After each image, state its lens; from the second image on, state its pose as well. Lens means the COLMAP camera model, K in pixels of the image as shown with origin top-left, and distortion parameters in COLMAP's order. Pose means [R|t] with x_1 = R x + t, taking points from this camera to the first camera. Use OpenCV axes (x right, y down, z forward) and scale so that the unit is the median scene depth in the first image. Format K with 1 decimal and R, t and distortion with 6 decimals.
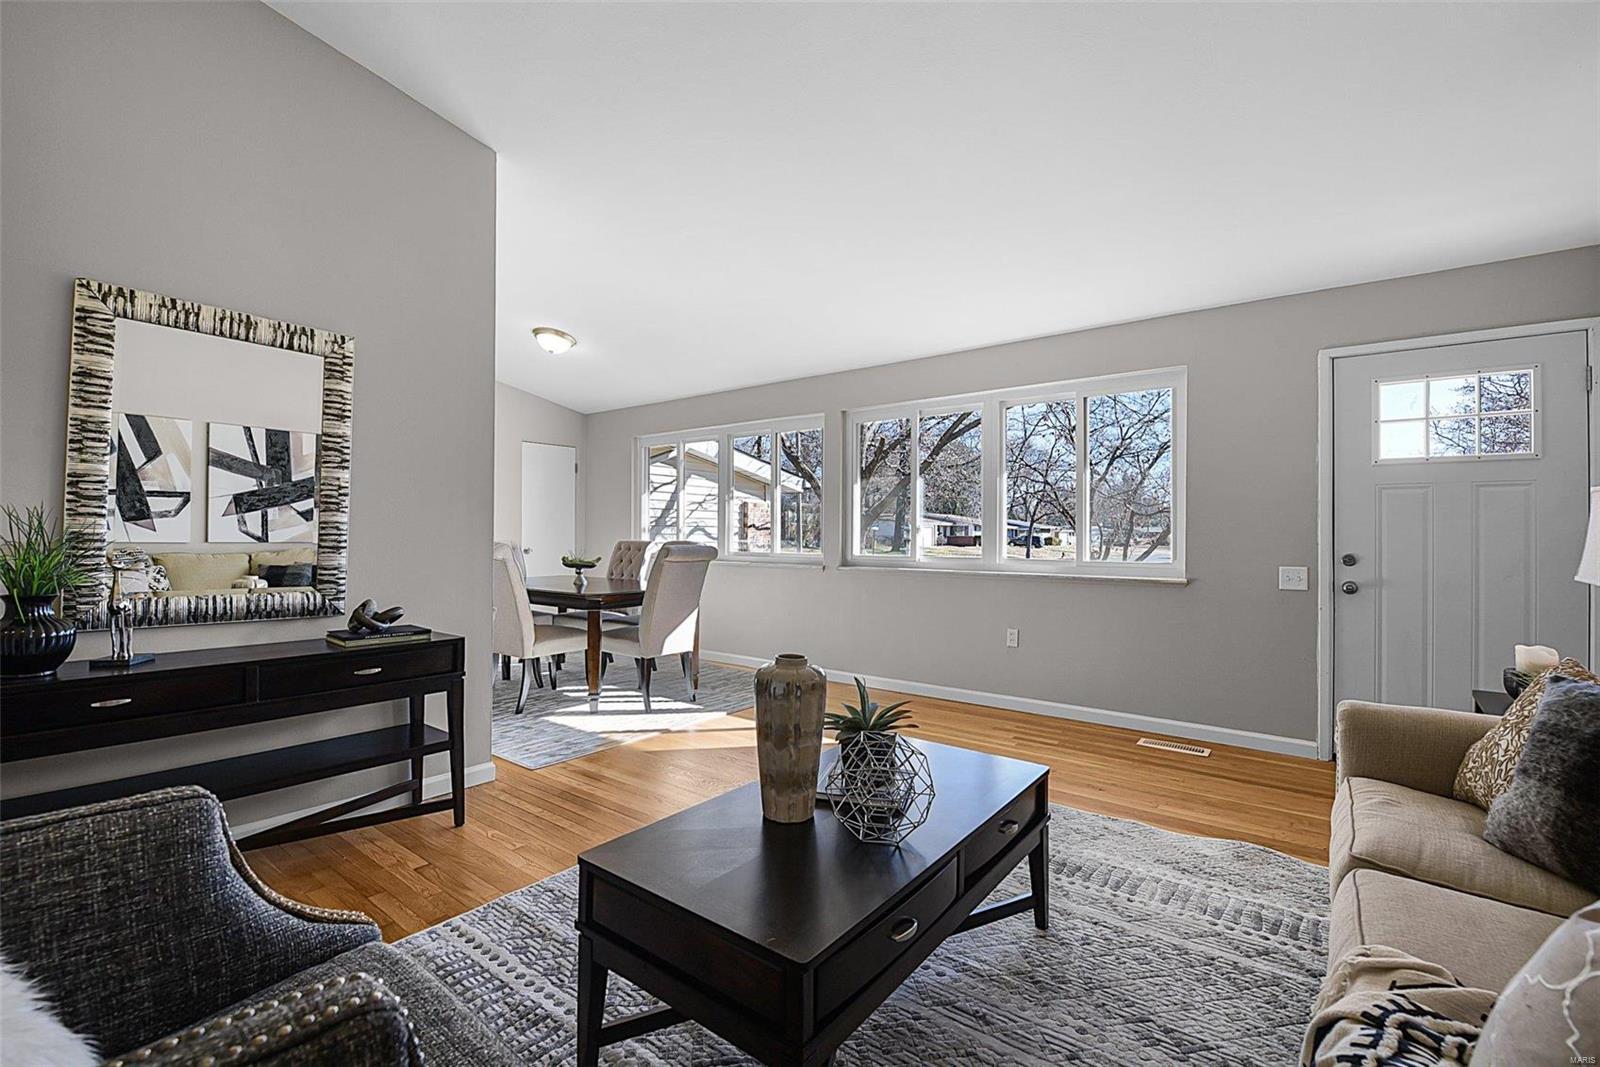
lens RADIAL K [[697.6, 0, 811.4], [0, 697.6, 531.6], [0, 0, 1]] dist [-0.009245, -0.000790]
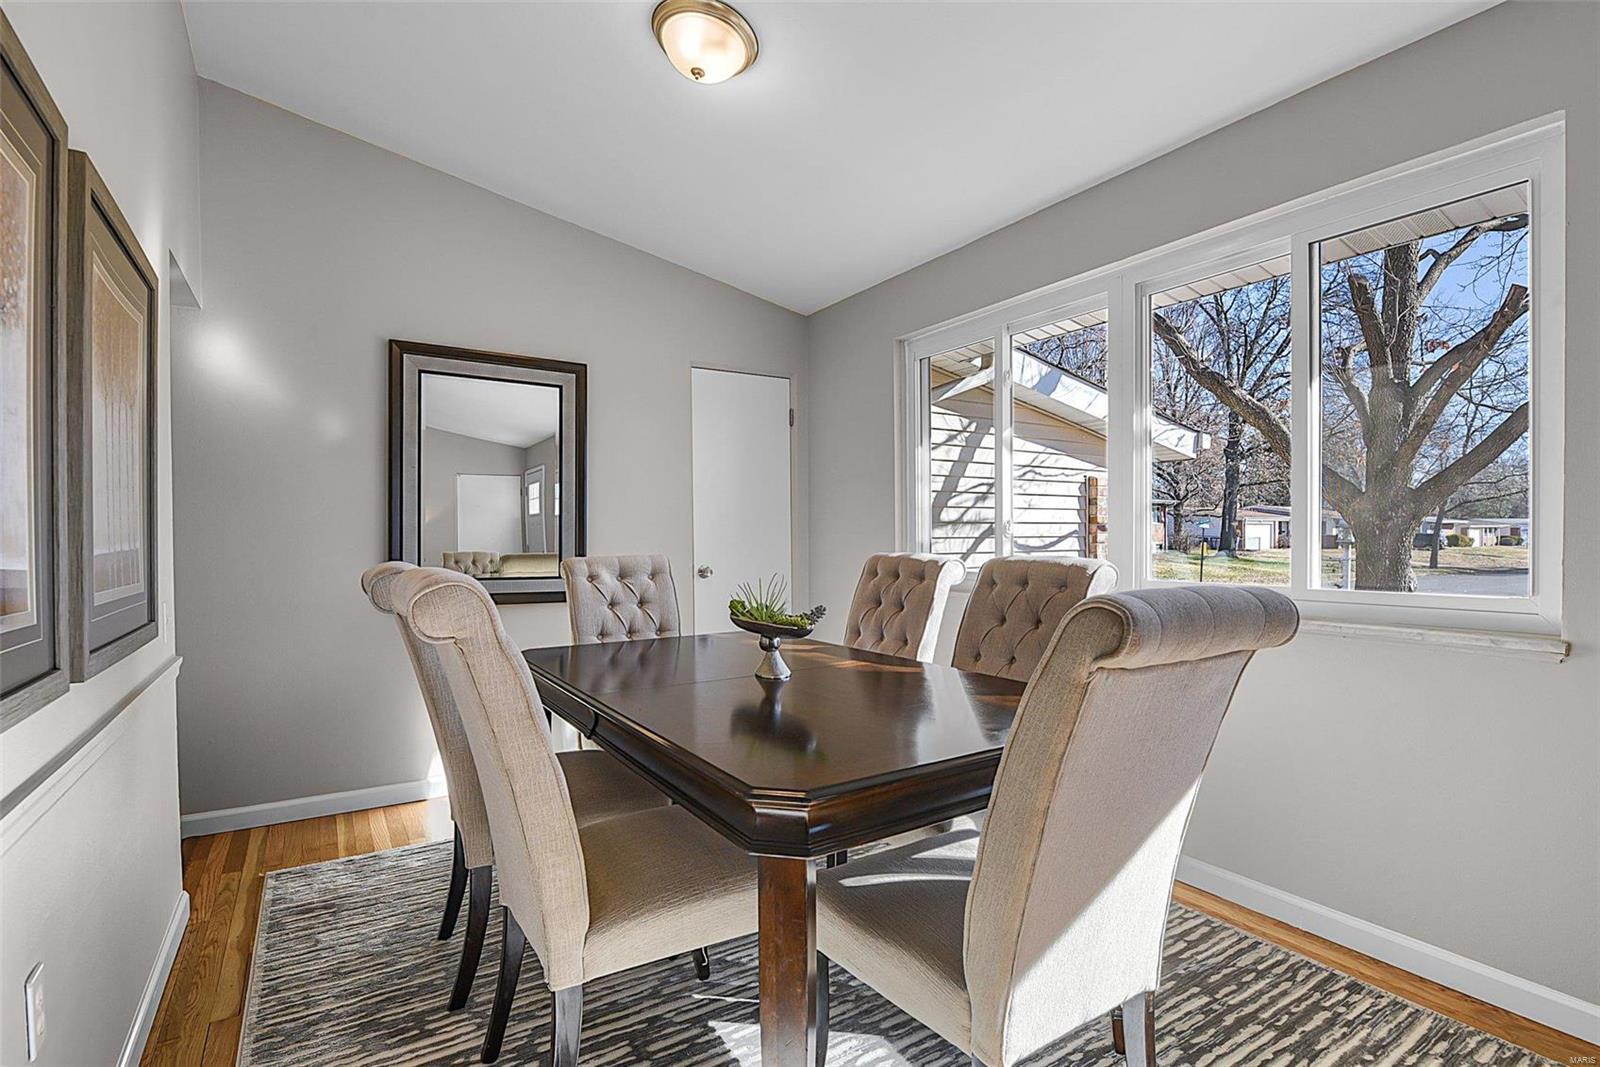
lens RADIAL K [[776.8, 0, 800.9], [0, 776.8, 538.7], [0, 0, 1]] dist [-0.001813, -0.000100]
pose [[0.938496, -0.011722, -0.345092, -0.147166], [0.013710, 0.999900, 0.003321, 0.000764], [0.345019, -0.007848, 0.938563, 0.520993]]
